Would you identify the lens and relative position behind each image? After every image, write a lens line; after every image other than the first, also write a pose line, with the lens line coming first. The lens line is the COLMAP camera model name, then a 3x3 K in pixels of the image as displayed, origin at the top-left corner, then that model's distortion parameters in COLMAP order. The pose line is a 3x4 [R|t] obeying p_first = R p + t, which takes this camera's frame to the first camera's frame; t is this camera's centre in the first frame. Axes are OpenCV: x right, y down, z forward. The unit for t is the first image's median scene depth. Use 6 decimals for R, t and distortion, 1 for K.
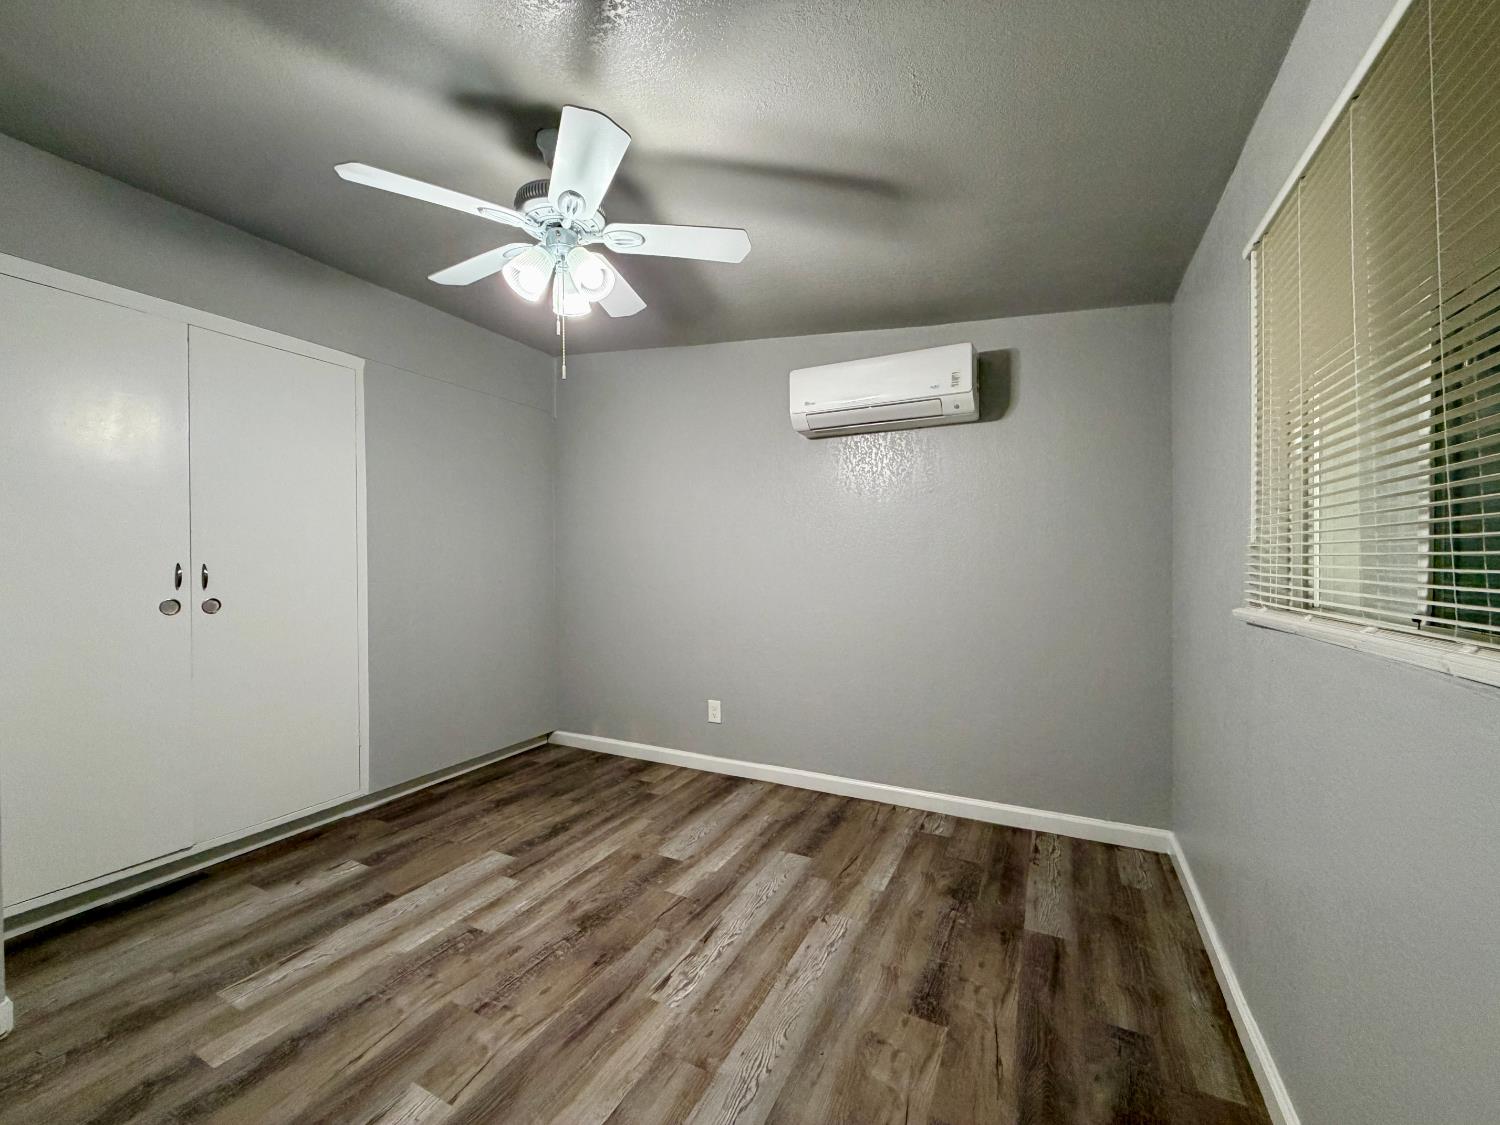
lens RADIAL K [[597.7, 0, 743.2], [0, 597.7, 557.3], [0, 0, 1]] dist [-0.000802, 0.000073]
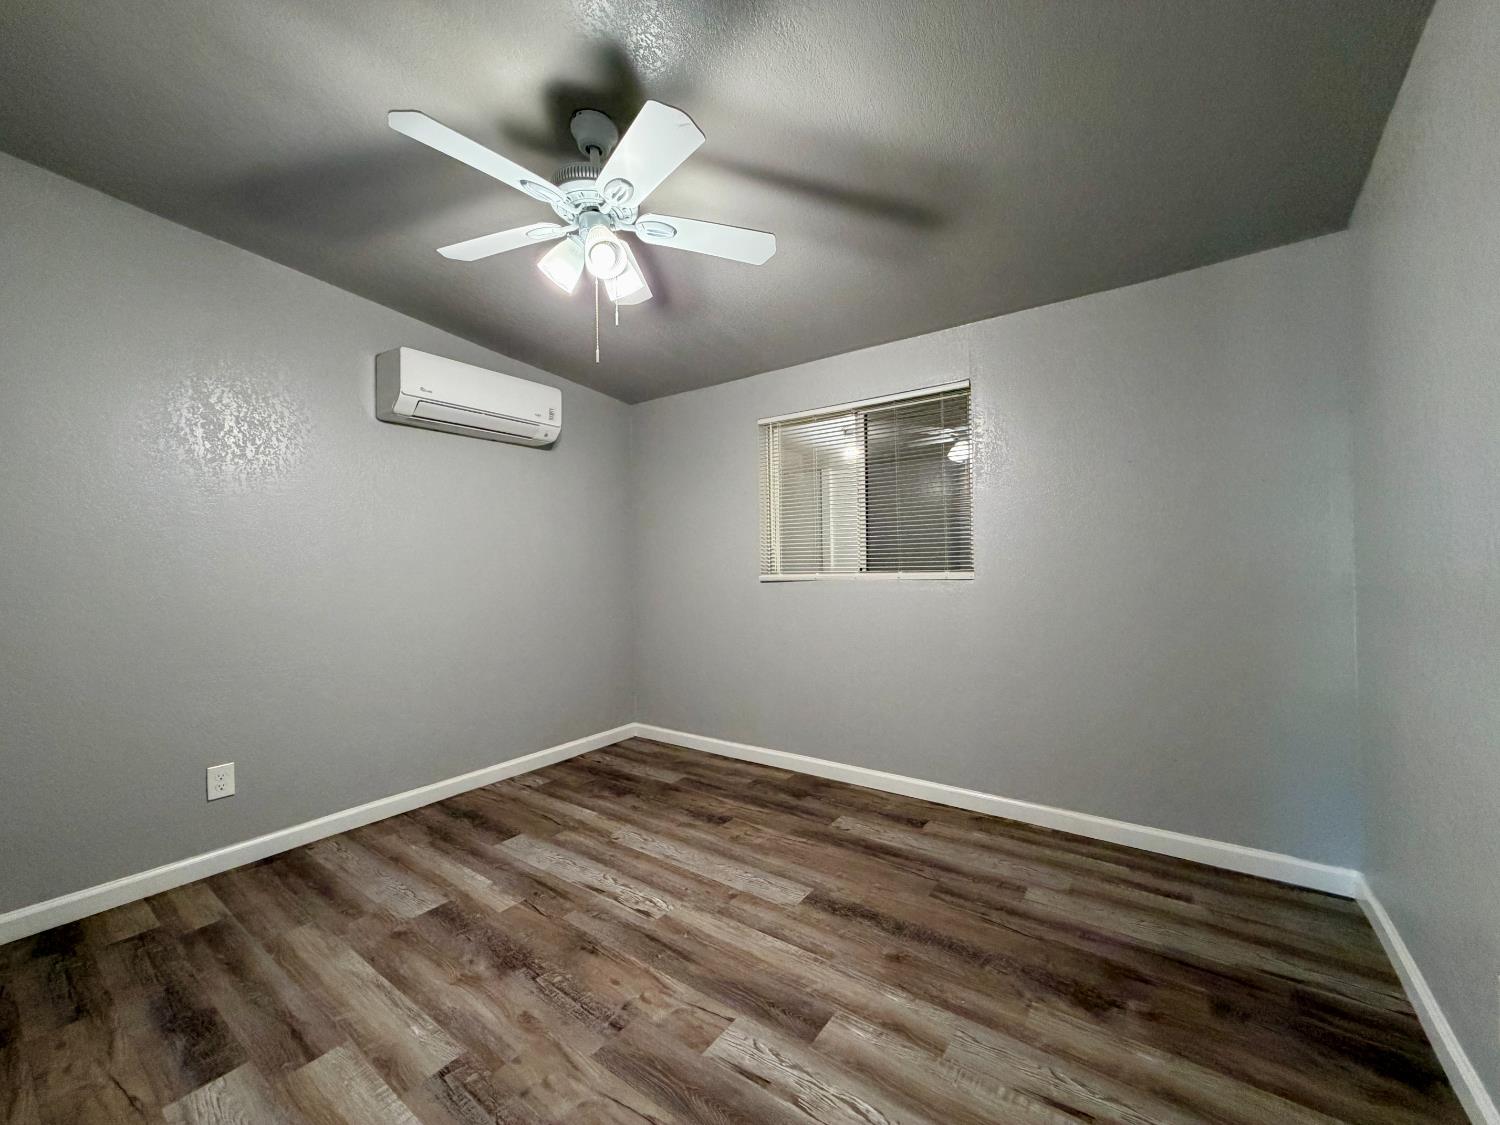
lens RADIAL K [[597.7, 0, 750.0], [0, 597.7, 561.0], [0, 0, 1]] dist [-0.000802, 0.000073]
pose [[0.150782, 0.009524, 0.988521, -0.940582], [0.011302, 0.999872, -0.011357, 0.036253], [-0.988502, 0.012885, 0.150655, 0.461304]]
